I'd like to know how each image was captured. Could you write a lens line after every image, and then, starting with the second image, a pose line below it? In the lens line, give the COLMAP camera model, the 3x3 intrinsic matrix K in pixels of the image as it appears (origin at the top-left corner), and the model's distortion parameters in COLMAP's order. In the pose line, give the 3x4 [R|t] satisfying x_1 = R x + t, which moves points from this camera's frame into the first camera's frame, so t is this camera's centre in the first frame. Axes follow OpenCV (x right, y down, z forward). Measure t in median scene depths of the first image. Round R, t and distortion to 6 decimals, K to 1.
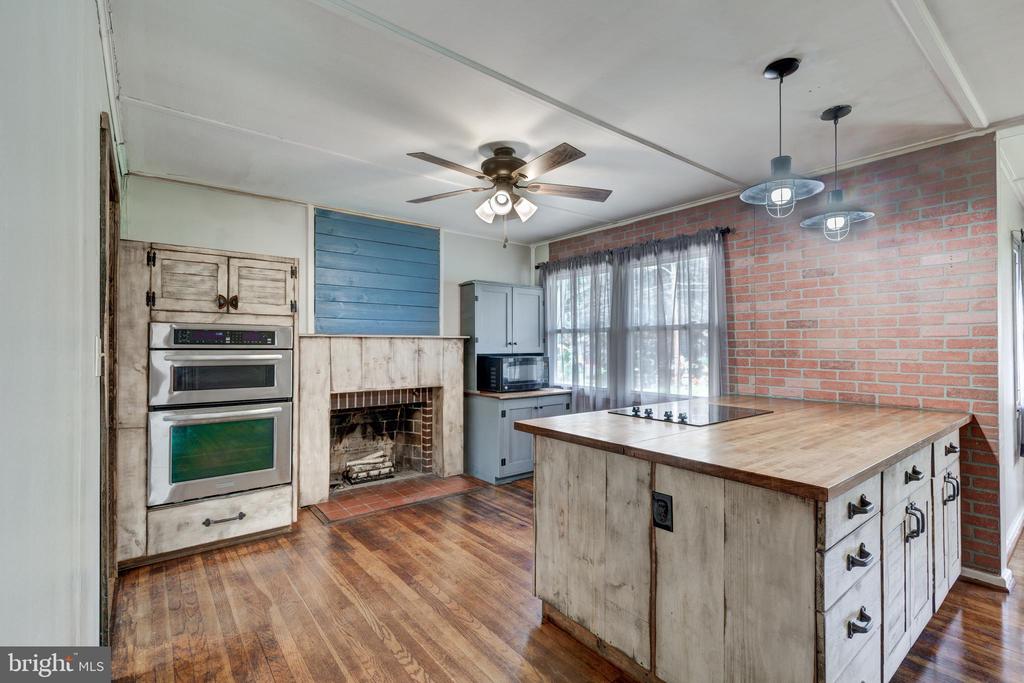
lens RADIAL K [[472.2, 0, 517.3], [0, 472.2, 342.7], [0, 0, 1]] dist [0.008853, -0.000927]
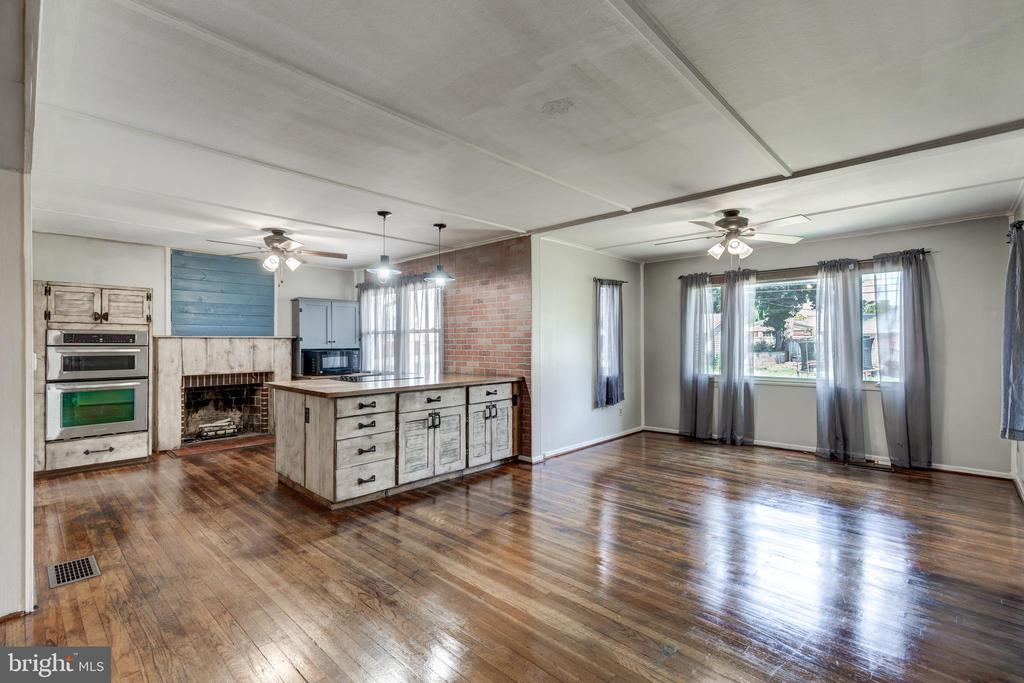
lens RADIAL K [[472.2, 0, 517.1], [0, 472.2, 339.4], [0, 0, 1]] dist [0.008853, -0.000927]
pose [[0.989898, -0.001937, 0.141769, 0.550905], [0.001976, 0.999998, -0.000129, -0.004919], [-0.141768, 0.000407, 0.989900, -0.786293]]
